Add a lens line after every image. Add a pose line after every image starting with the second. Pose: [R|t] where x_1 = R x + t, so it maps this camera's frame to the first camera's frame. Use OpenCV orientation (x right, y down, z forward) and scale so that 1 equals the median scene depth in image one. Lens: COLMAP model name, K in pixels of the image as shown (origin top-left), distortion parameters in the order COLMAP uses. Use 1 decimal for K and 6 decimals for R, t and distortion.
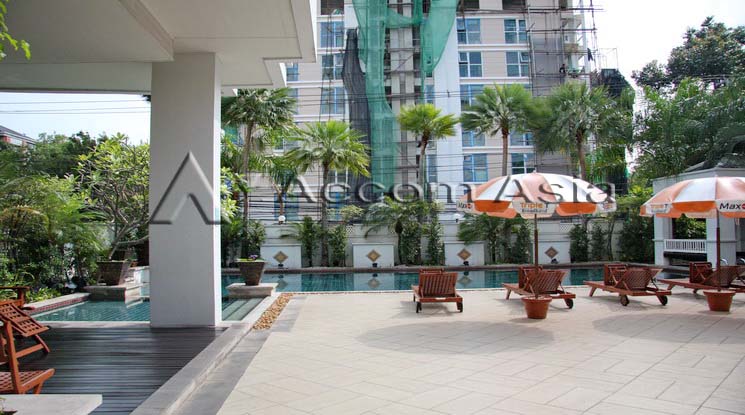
lens RADIAL K [[620.2, 0, 372.5], [0, 620.2, 207.5], [0, 0, 1]] dist [-0.117770, 0.001625]
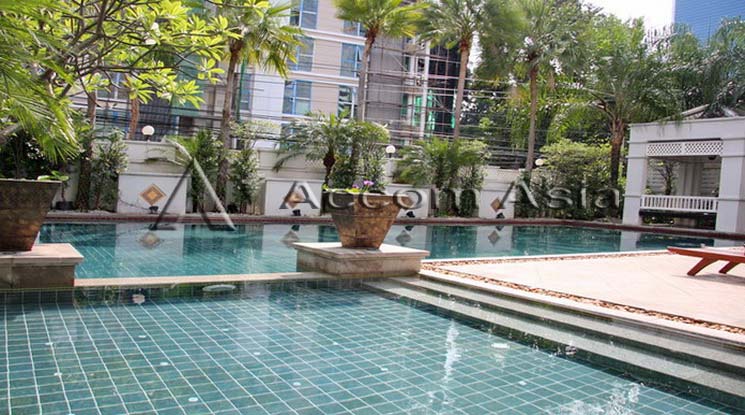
lens RADIAL K [[620.2, 0, 372.5], [0, 620.2, 207.5], [0, 0, 1]] dist [-0.117770, 0.001625]
pose [[0.856239, 0.034405, 0.515433, -0.269967], [-0.072859, 0.995849, 0.054560, 0.045275], [-0.511416, -0.084271, 0.855191, 0.392030]]
